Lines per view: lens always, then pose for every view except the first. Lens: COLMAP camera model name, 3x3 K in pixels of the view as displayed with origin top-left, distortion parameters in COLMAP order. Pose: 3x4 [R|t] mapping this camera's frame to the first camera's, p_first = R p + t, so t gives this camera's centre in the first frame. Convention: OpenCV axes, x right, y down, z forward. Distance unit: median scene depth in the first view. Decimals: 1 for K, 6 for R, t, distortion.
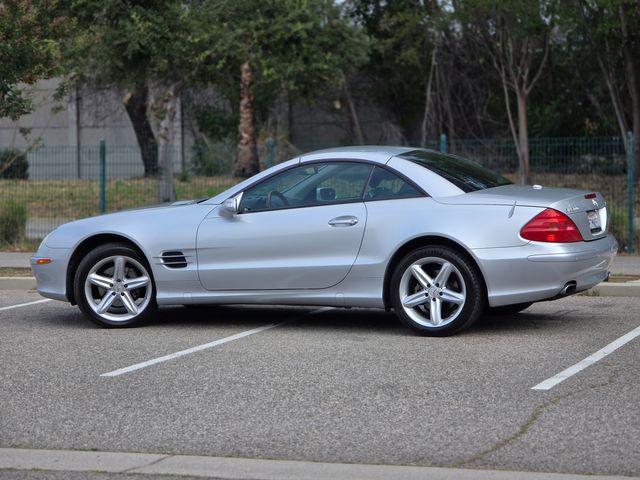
lens RADIAL K [[2144.4, 0, 320.0], [0, 2144.4, 241.2], [0, 0, 1]] dist [0.298513, -0.966201]
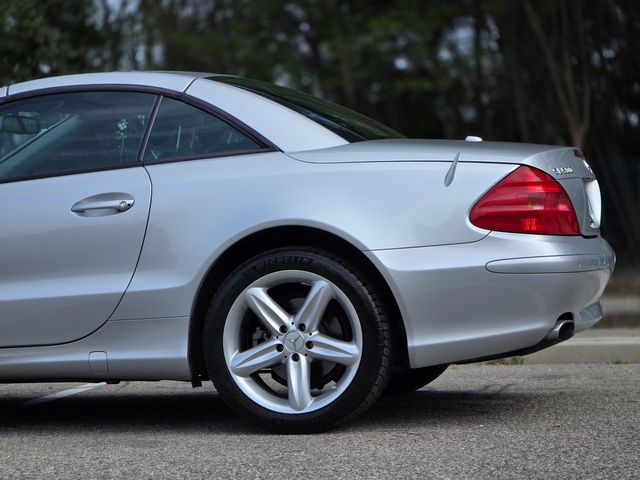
lens RADIAL K [[2144.4, 0, 320.0], [0, 2144.4, 241.2], [0, 0, 1]] dist [0.298513, -0.966201]
pose [[0.987138, -0.015024, 0.159162, -0.018808], [0.024679, 0.997961, -0.058857, 0.029687], [-0.157953, 0.062028, 0.985496, 0.514265]]
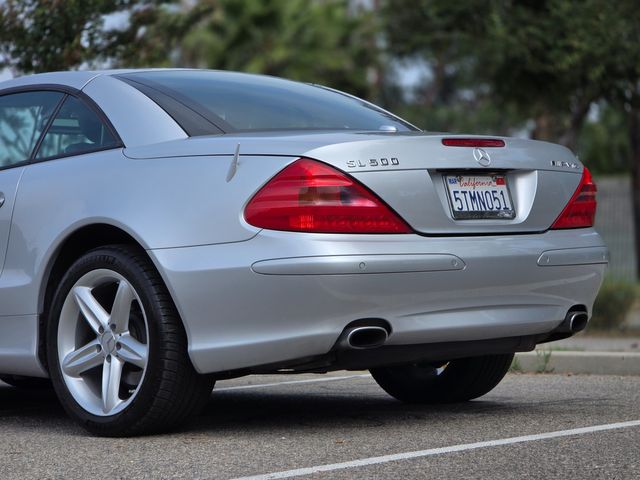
lens RADIAL K [[2144.4, 0, 320.0], [0, 2144.4, 241.2], [0, 0, 1]] dist [0.298513, -0.966201]
pose [[0.912968, -0.013577, -0.407805, 0.291743], [-0.011612, 0.998177, -0.059230, 0.028987], [0.407865, 0.058810, 0.911146, 0.579653]]
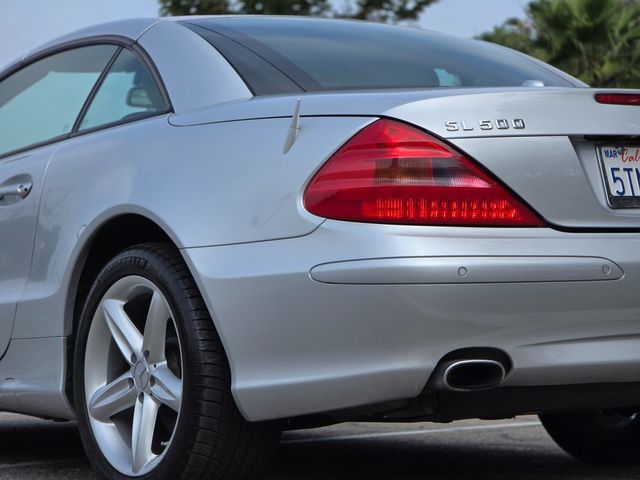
lens RADIAL K [[2144.4, 0, 320.0], [0, 2144.4, 241.2], [0, 0, 1]] dist [0.298513, -0.966201]
pose [[0.834869, -0.014706, -0.550253, 0.271548], [-0.027623, 0.997264, -0.068563, 0.025033], [0.549755, 0.072441, 0.832179, 0.719839]]
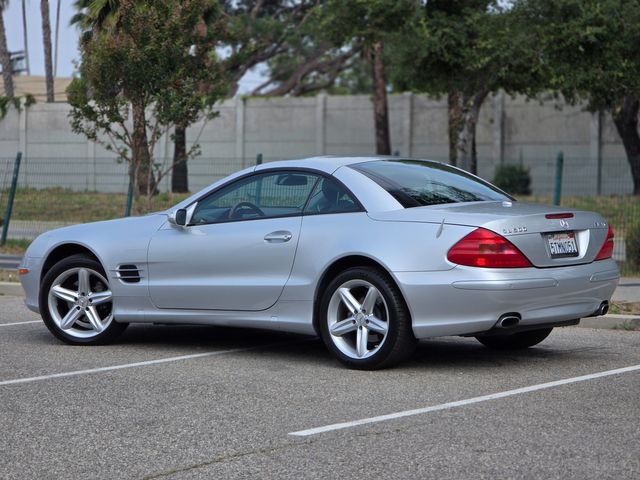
lens RADIAL K [[2144.4, 0, 320.0], [0, 2144.4, 241.2], [0, 0, 1]] dist [0.298513, -0.966201]
pose [[0.951374, 0.028149, -0.306748, 0.307530], [-0.030714, 0.999522, -0.003540, -0.004838], [0.306502, 0.012789, 0.951784, 0.150829]]
